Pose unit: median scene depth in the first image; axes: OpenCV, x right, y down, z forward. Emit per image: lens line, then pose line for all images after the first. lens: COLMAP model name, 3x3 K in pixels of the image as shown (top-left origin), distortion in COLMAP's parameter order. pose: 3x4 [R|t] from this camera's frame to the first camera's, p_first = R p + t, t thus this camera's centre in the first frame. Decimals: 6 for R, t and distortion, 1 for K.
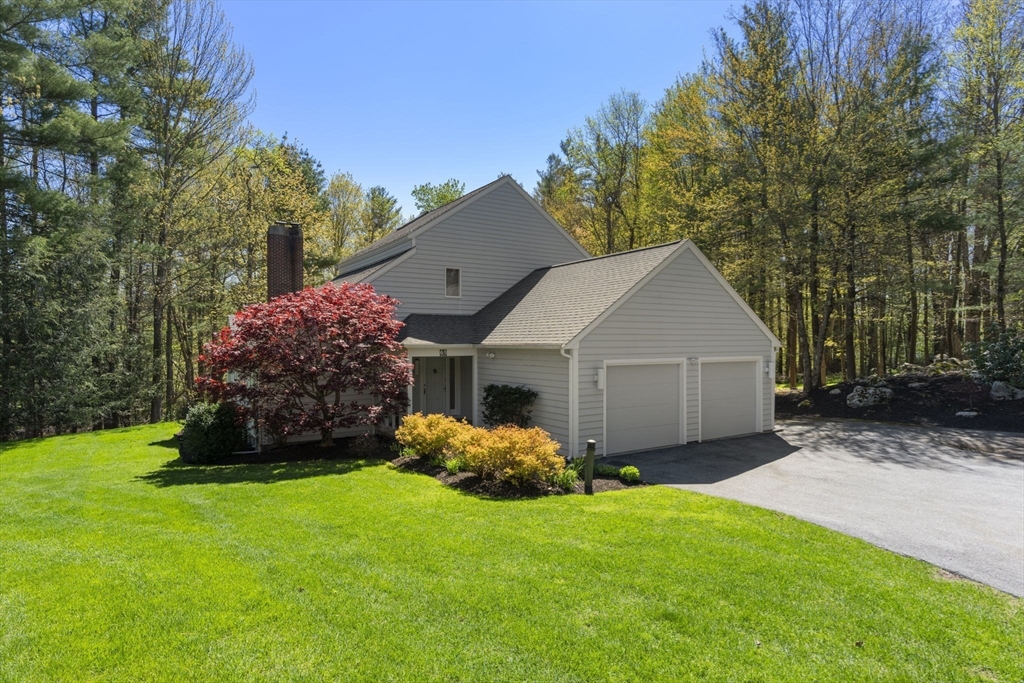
lens RADIAL K [[463.0, 0, 514.9], [0, 463.0, 331.7], [0, 0, 1]] dist [-0.001791, 0.000026]
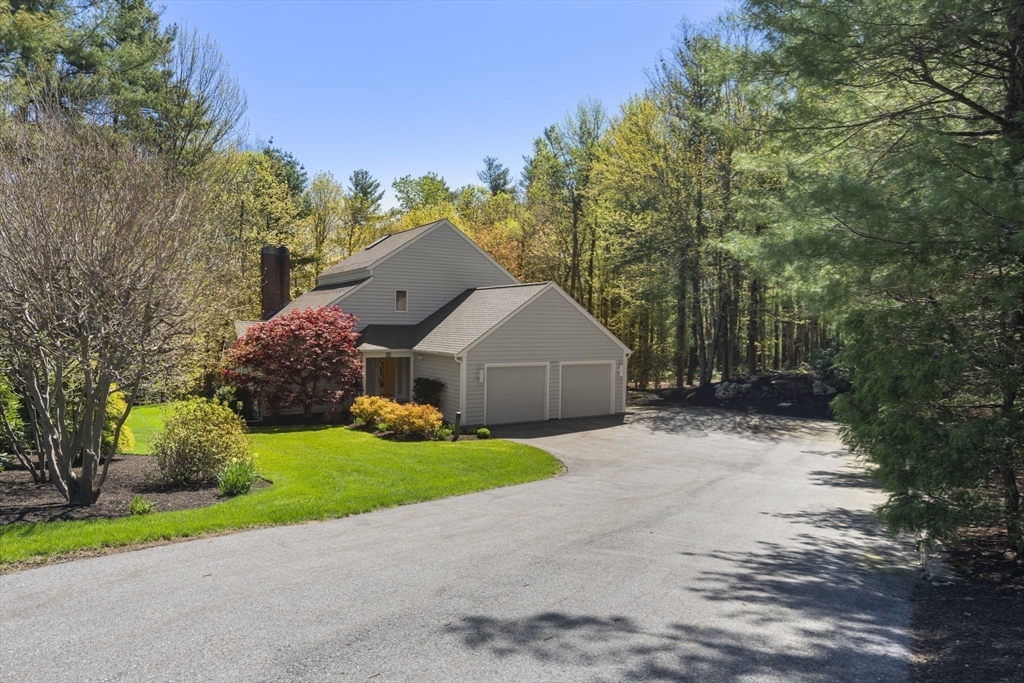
lens RADIAL K [[515.6, 0, 511.5], [0, 515.6, 326.7], [0, 0, 1]] dist [-0.003222, -0.000472]
pose [[0.999814, 0.015580, -0.011405, 0.265159], [-0.015255, 0.999488, 0.028108, -0.100250], [0.011837, -0.027929, 0.999540, -0.643003]]
